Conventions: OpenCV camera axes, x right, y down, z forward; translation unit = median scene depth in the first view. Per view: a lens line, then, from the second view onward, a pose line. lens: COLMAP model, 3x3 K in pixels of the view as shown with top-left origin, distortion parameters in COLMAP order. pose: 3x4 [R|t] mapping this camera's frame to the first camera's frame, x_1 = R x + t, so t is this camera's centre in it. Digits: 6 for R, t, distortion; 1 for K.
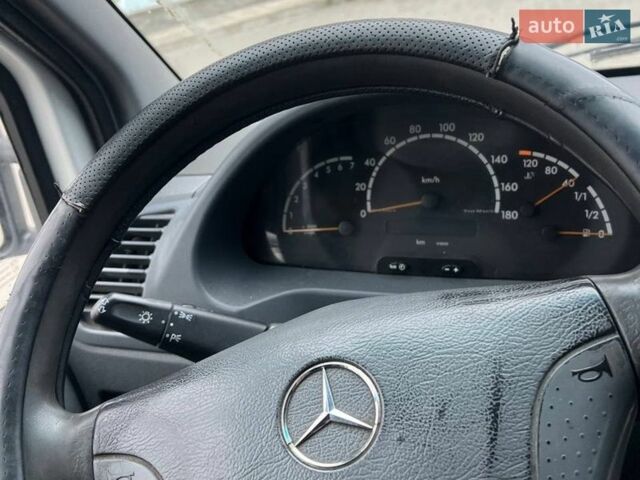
lens RADIAL K [[674.4, 0, 320.0], [0, 674.4, 240.0], [0, 0, 1]] dist [0.090184, -0.215760]
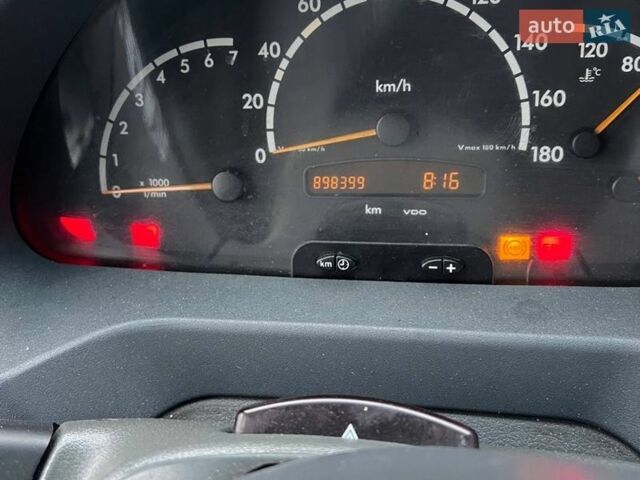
lens RADIAL K [[674.4, 0, 320.0], [0, 674.4, 240.0], [0, 0, 1]] dist [0.090184, -0.215760]
pose [[0.983483, -0.058268, 0.171362, 0.017670], [0.029791, 0.985964, 0.164280, -0.059806], [-0.178529, -0.156461, 0.971415, 0.498506]]
